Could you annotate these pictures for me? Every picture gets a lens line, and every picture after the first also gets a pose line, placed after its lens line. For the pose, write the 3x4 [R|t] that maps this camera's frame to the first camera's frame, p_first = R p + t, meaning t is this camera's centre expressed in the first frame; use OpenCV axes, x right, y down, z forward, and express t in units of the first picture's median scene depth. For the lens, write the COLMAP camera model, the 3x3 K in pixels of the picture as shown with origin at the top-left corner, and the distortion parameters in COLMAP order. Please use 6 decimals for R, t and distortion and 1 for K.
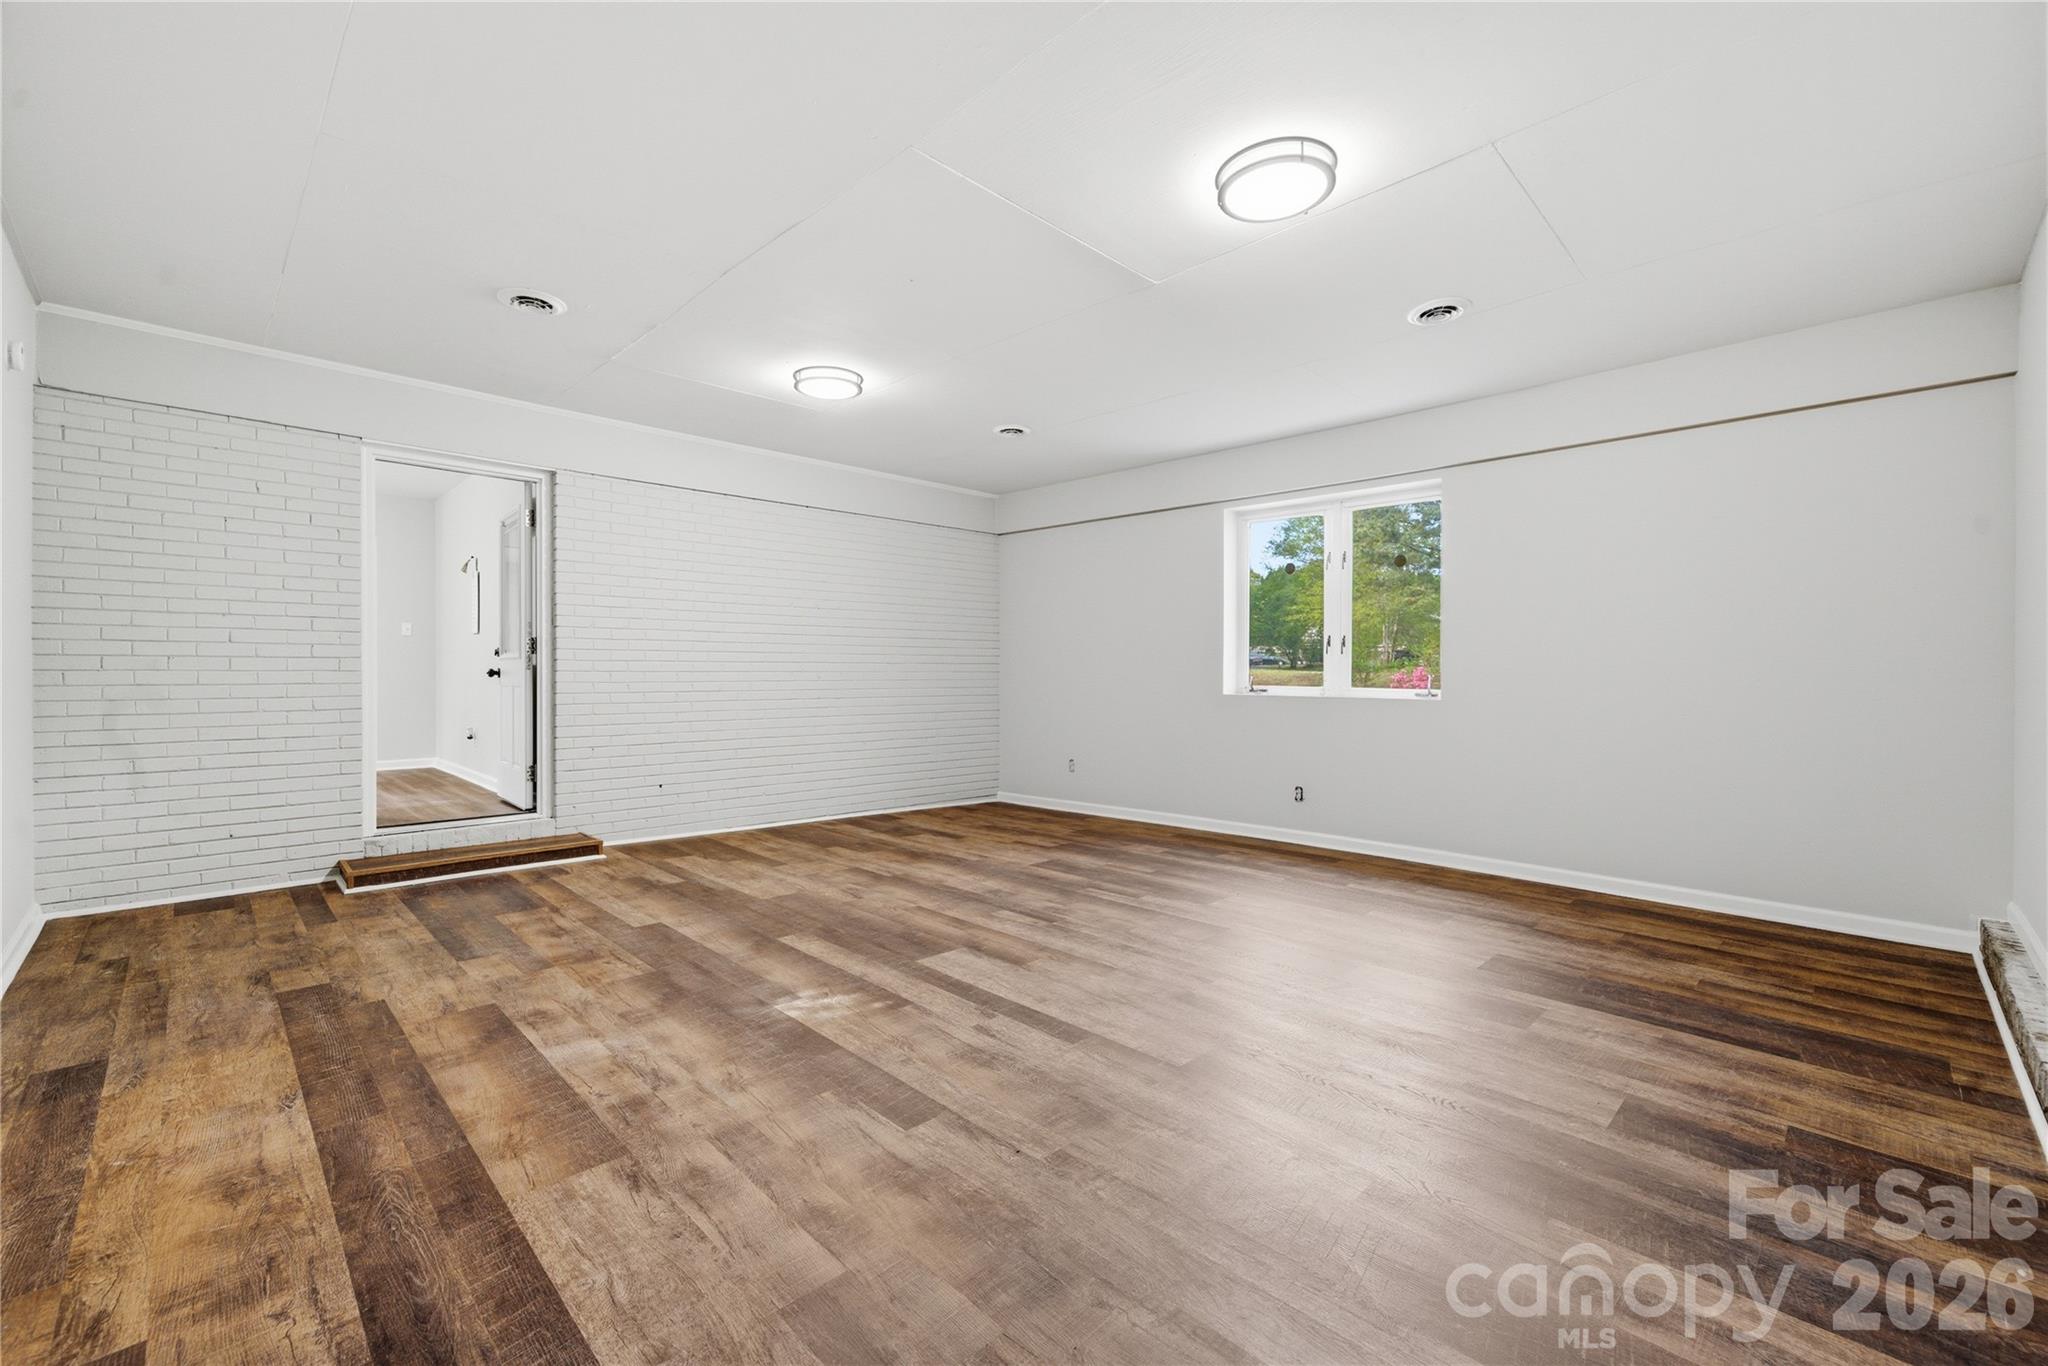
lens RADIAL K [[836.7, 0, 1010.9], [0, 836.7, 667.4], [0, 0, 1]] dist [-0.021318, 0.004028]
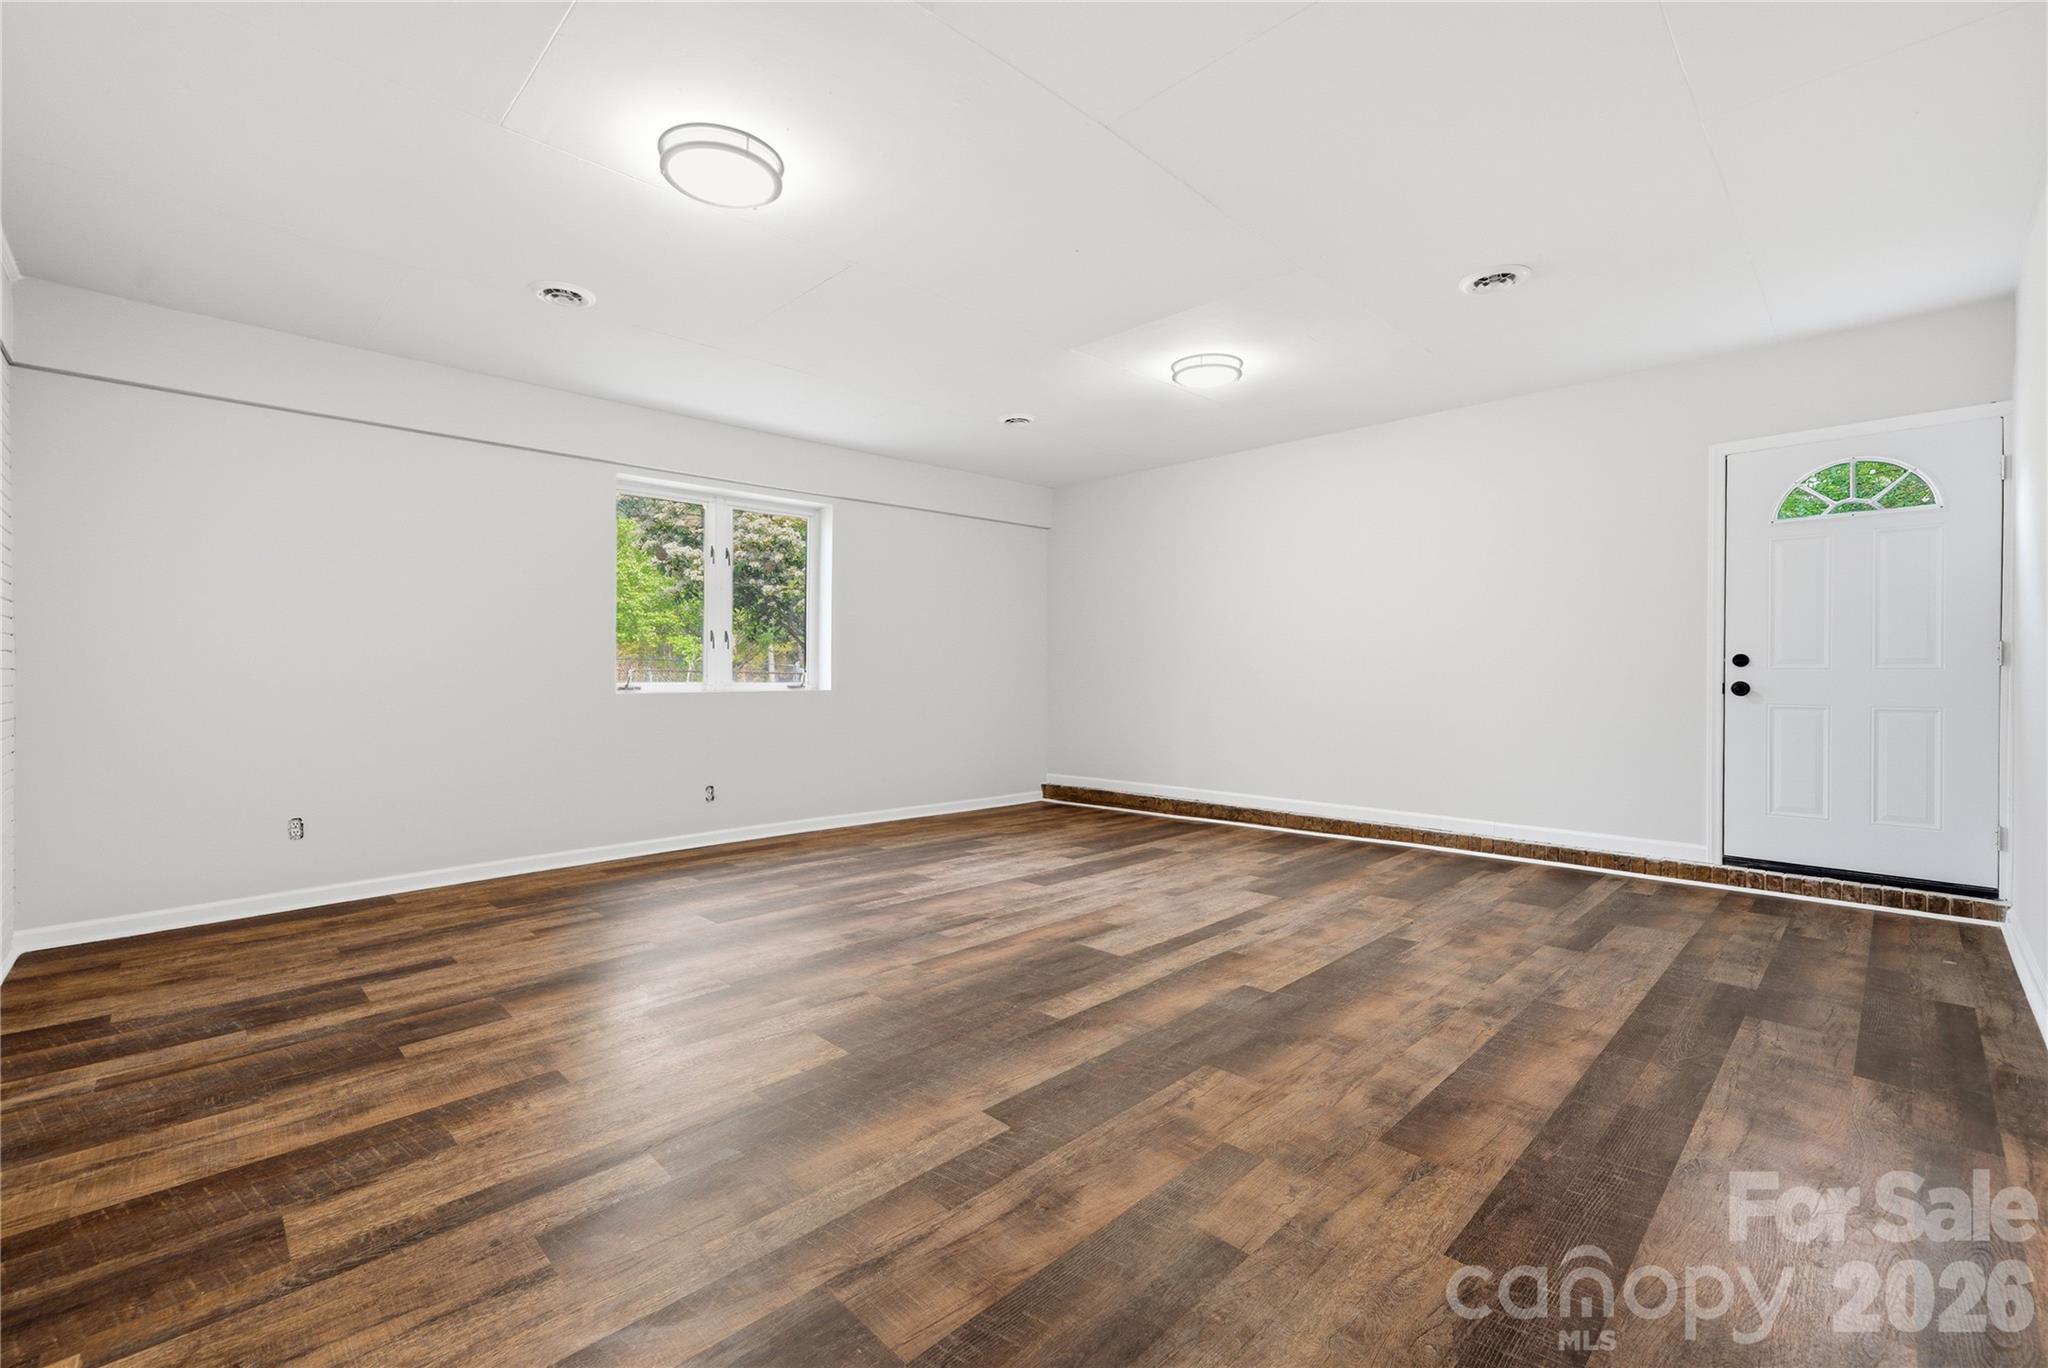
lens RADIAL K [[836.7, 0, 1010.6], [0, 836.7, 676.7], [0, 0, 1]] dist [-0.021318, 0.004028]
pose [[0.037023, -0.015824, 0.999189, -1.522888], [-0.002776, 0.999869, 0.015937, -0.015440], [-0.999311, -0.003364, 0.036974, 1.454841]]
